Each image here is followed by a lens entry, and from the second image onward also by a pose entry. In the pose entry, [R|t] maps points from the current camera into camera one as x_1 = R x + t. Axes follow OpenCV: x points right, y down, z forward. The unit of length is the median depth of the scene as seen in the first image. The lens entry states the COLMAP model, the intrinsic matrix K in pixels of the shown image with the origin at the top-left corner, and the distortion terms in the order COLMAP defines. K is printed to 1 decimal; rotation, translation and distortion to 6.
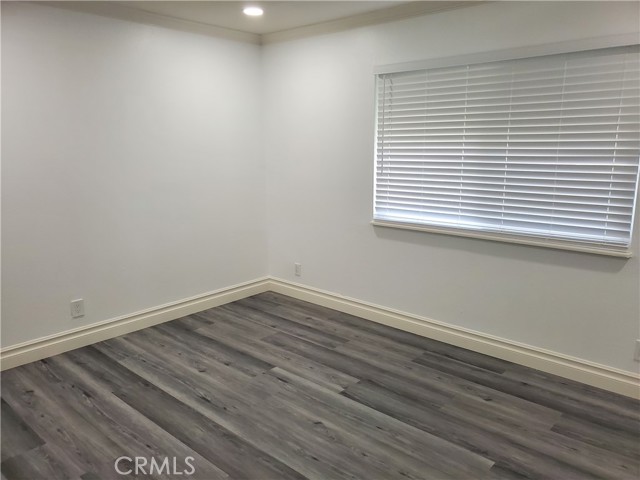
lens RADIAL K [[499.3, 0, 316.1], [0, 499.3, 241.6], [0, 0, 1]] dist [0.046905, 0.001183]
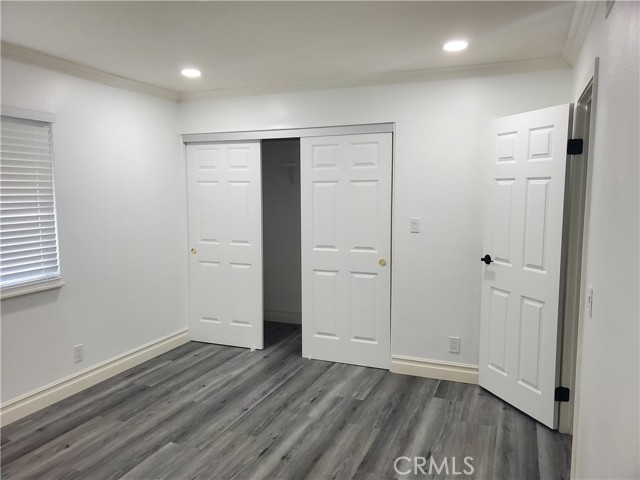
lens RADIAL K [[499.3, 0, 316.1], [0, 499.3, 241.6], [0, 0, 1]] dist [0.046905, 0.001183]
pose [[-0.335875, -0.093435, 0.937261, -0.773433], [0.190951, 0.967651, 0.164893, -0.163592], [-0.922348, 0.234354, -0.307168, 0.784054]]
